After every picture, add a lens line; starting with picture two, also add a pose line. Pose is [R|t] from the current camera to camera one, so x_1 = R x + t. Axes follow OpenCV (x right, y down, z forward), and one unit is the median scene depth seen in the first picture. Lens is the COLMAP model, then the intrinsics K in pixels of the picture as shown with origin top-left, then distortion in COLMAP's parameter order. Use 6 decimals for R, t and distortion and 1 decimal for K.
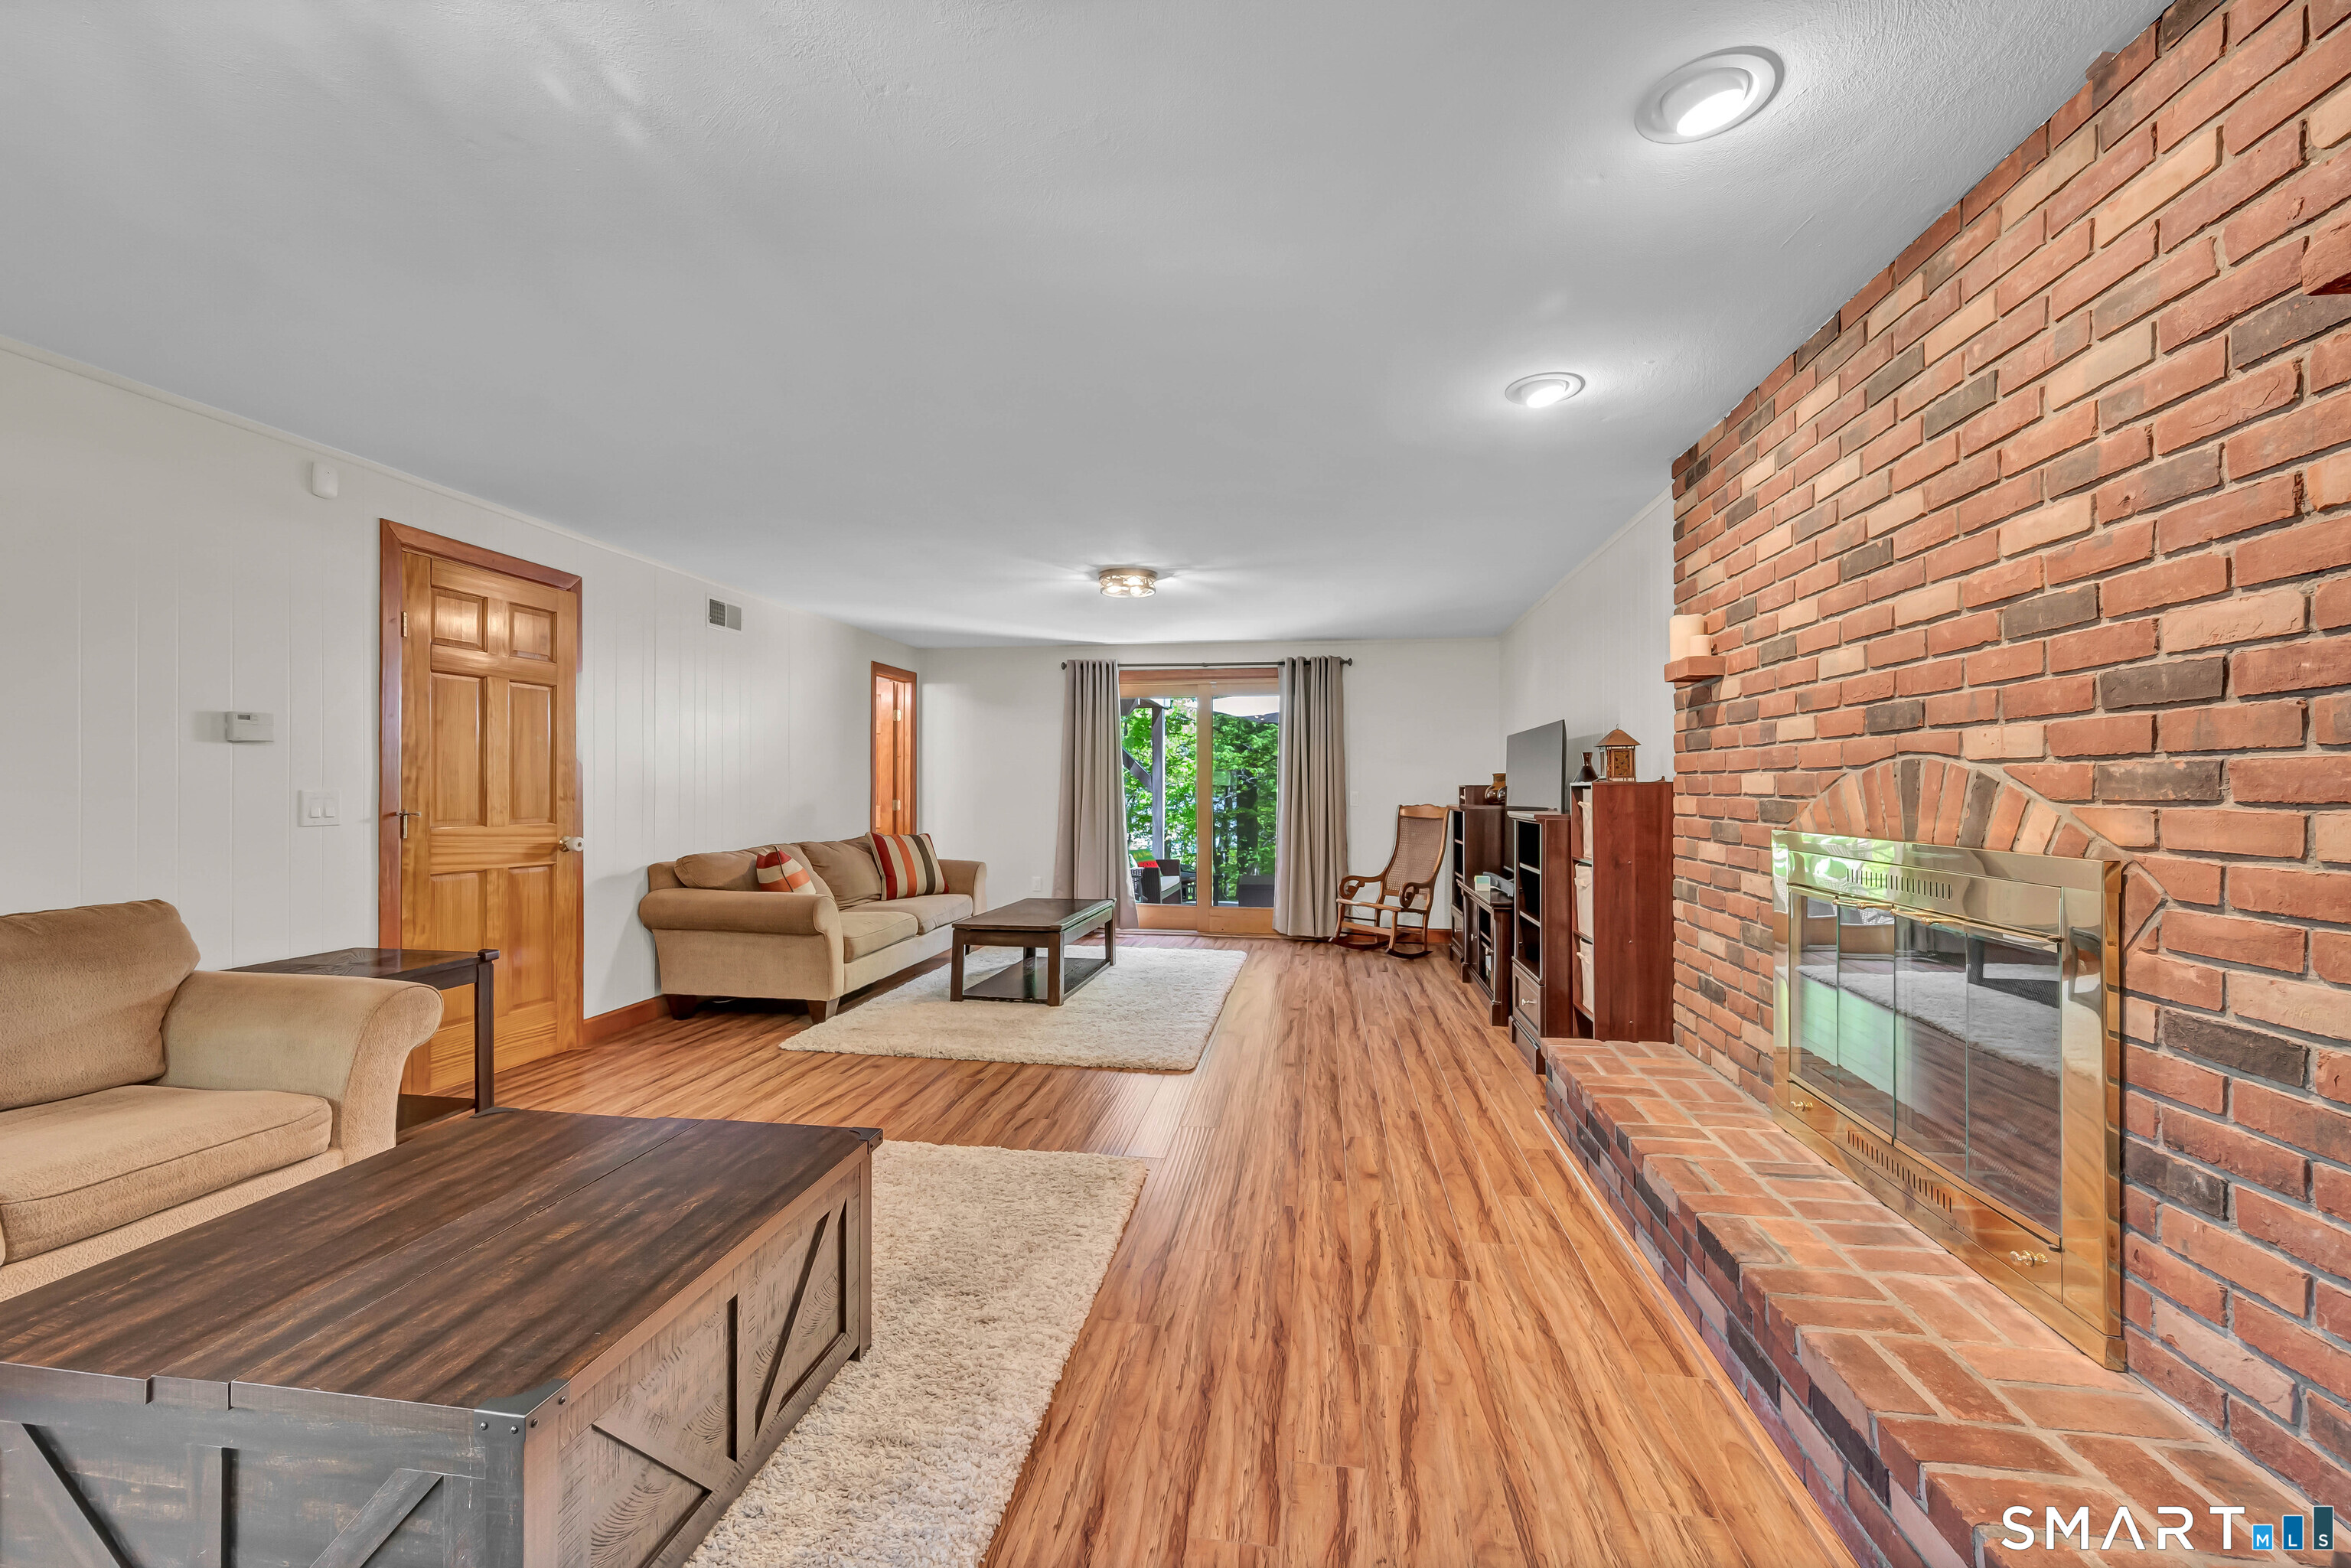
lens RADIAL K [[924.3, 0, 1169.4], [0, 924.3, 778.9], [0, 0, 1]] dist [-0.001271, -0.000468]
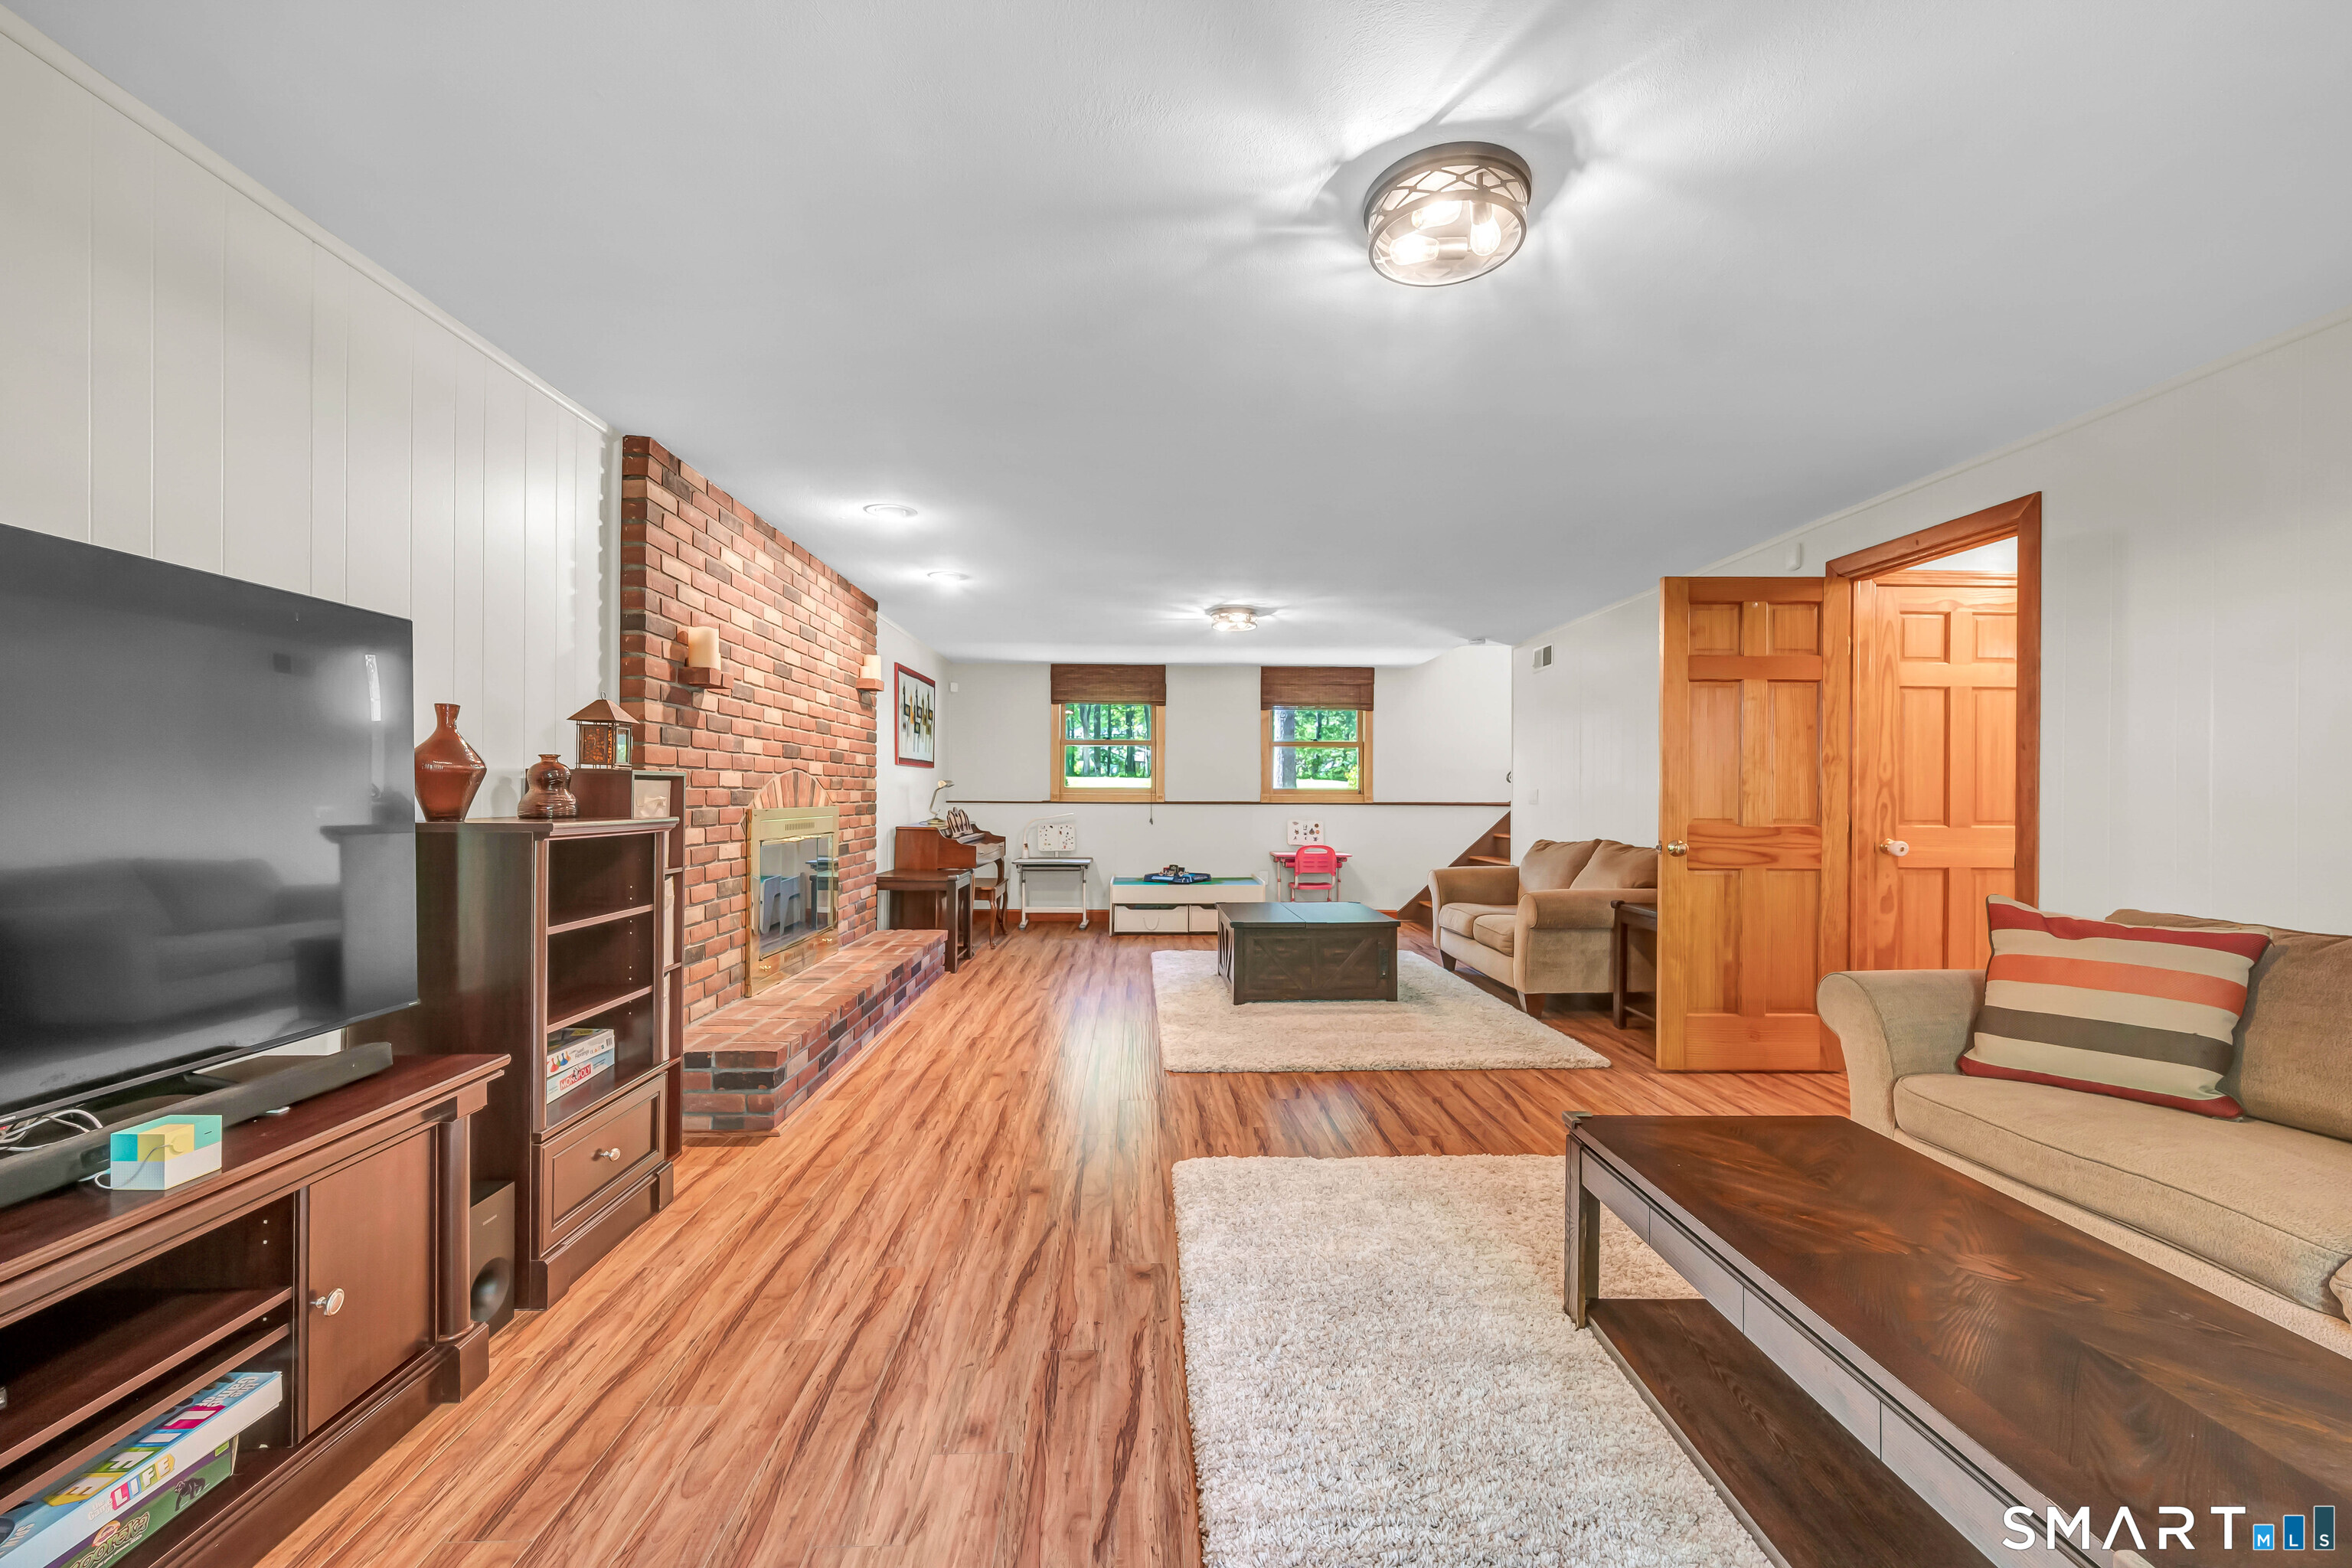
lens RADIAL K [[924.7, 0, 1169.9], [0, 924.7, 778.9], [0, 0, 1]] dist [-0.001271, -0.000468]
pose [[-0.981799, -0.007267, -0.189783, 0.221536], [-0.002444, 0.999668, -0.025635, 0.035694], [0.189907, -0.024704, -0.981491, 2.267863]]
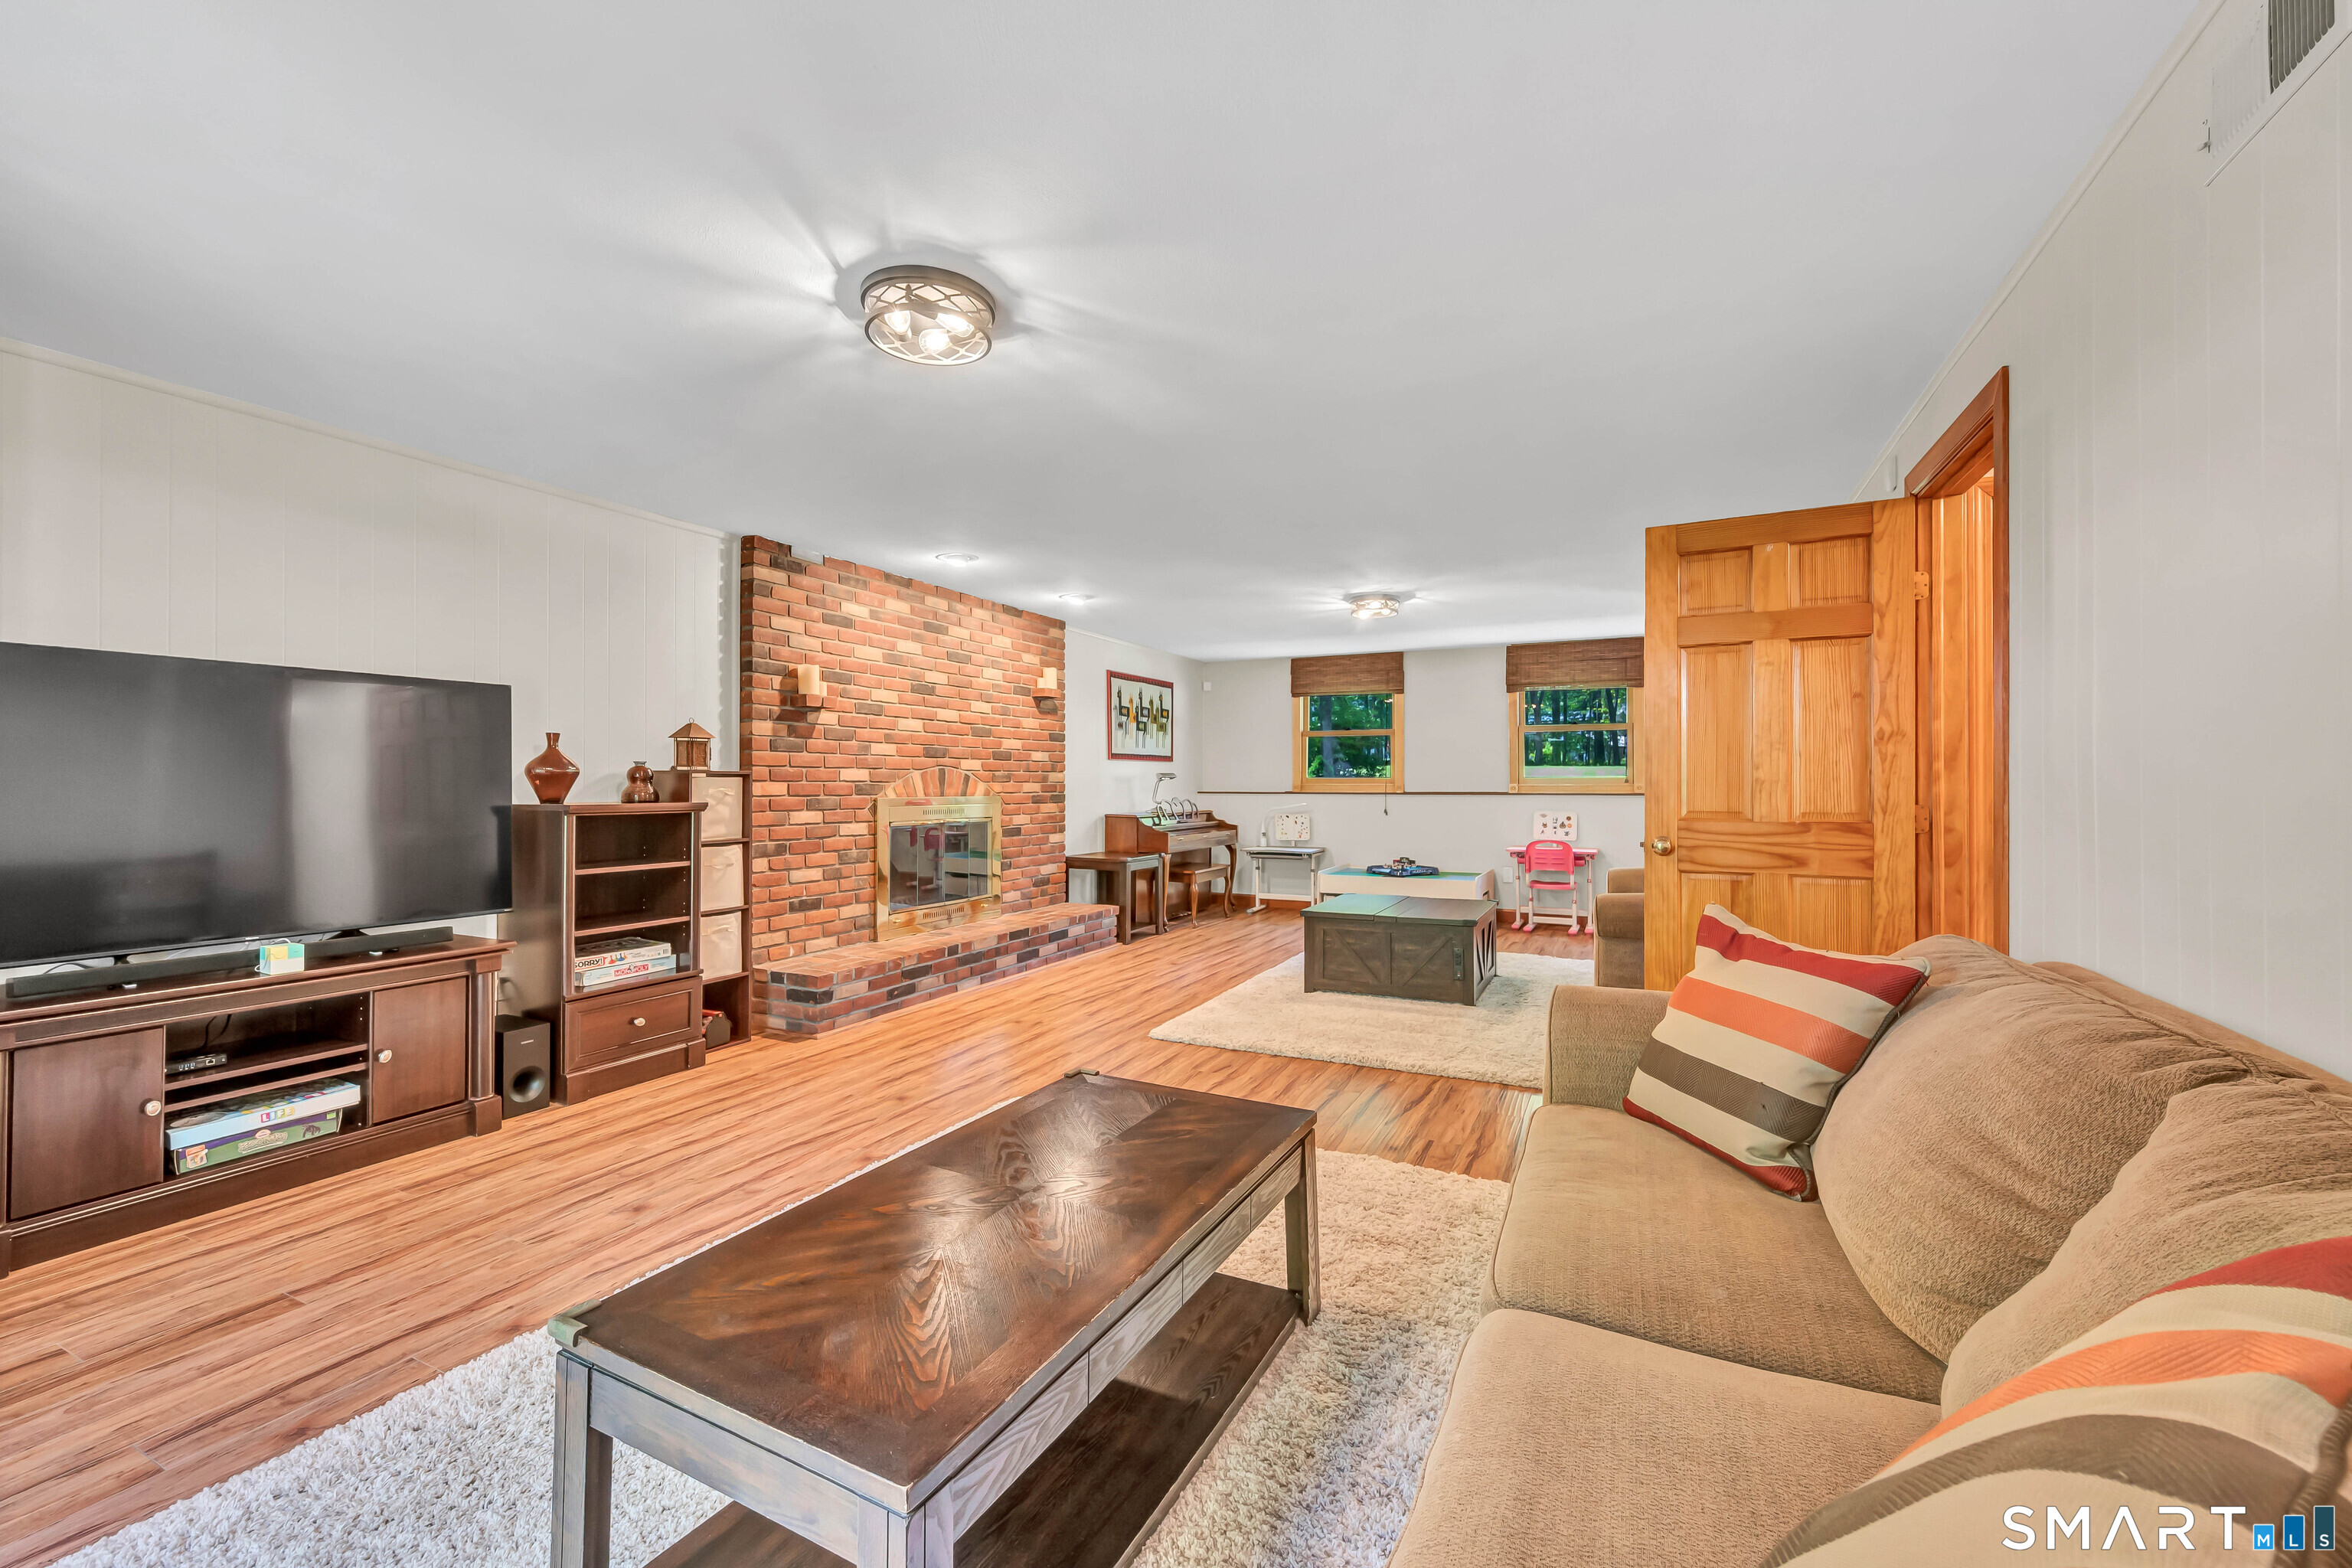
lens RADIAL K [[947.3, 0, 1179.6], [0, 947.3, 761.8], [0, 0, 1]] dist [-0.000925, -0.000109]
pose [[-0.954558, 0.007685, 0.297925, -0.509866], [-0.002007, 0.999479, -0.032211, 0.035100], [-0.298017, -0.031345, -0.954046, 2.377775]]
